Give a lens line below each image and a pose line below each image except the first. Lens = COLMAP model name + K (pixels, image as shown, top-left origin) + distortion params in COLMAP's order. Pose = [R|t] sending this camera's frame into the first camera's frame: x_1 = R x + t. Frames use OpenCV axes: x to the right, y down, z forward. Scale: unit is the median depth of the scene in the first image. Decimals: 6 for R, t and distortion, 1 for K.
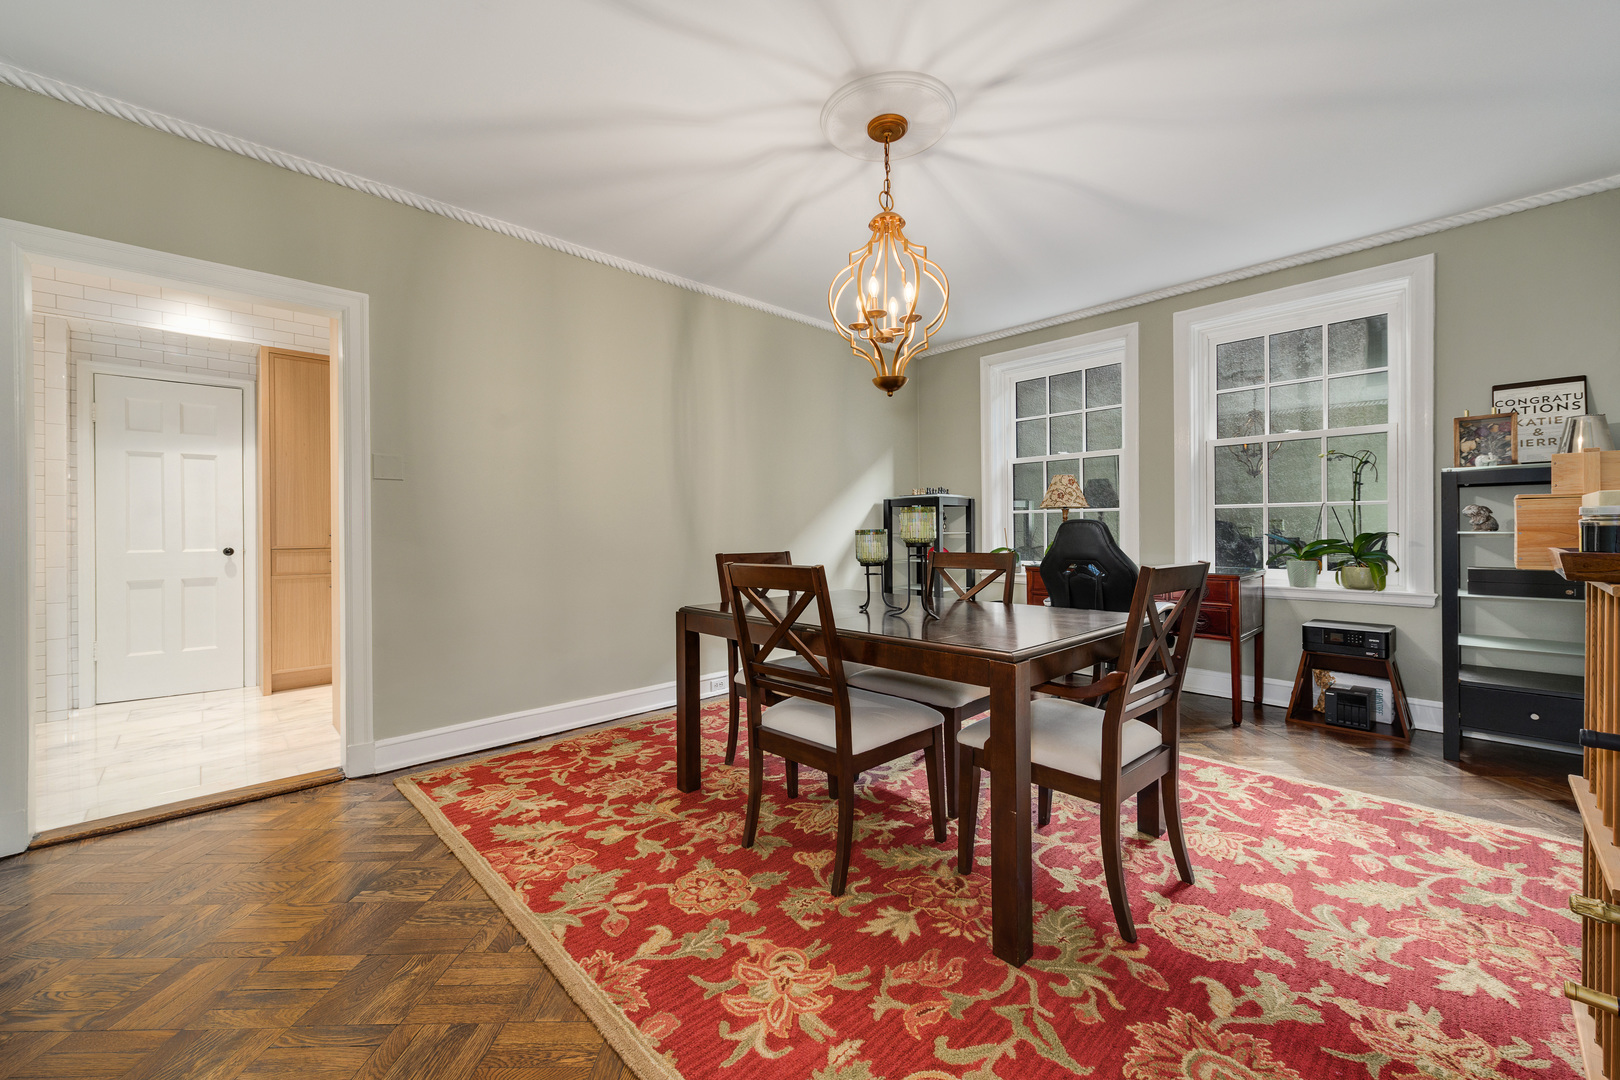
lens RADIAL K [[631.0, 0, 809.9], [0, 631.0, 532.7], [0, 0, 1]] dist [0.001396, 0.000066]
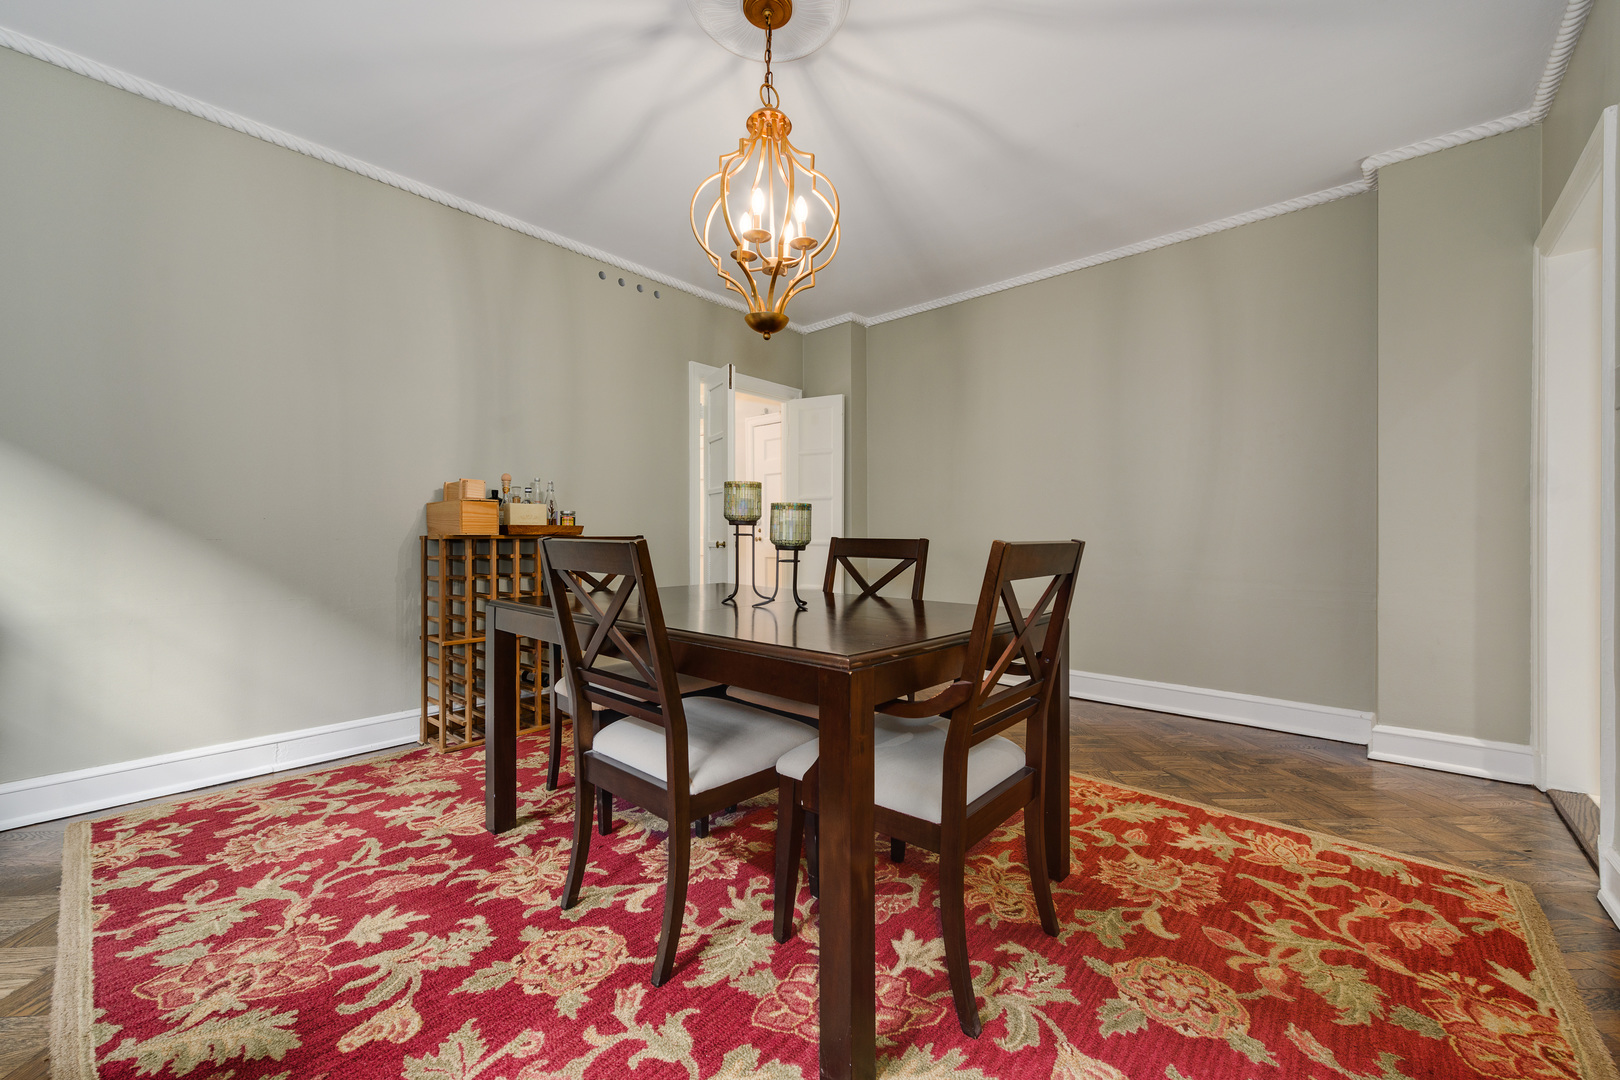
lens RADIAL K [[631.0, 0, 811.4], [0, 631.0, 537.7], [0, 0, 1]] dist [0.001396, 0.000066]
pose [[-0.996427, 0.006060, -0.084238, 0.134526], [0.005591, 0.999968, 0.005799, 0.029501], [0.084271, 0.005307, -0.996429, 1.722170]]
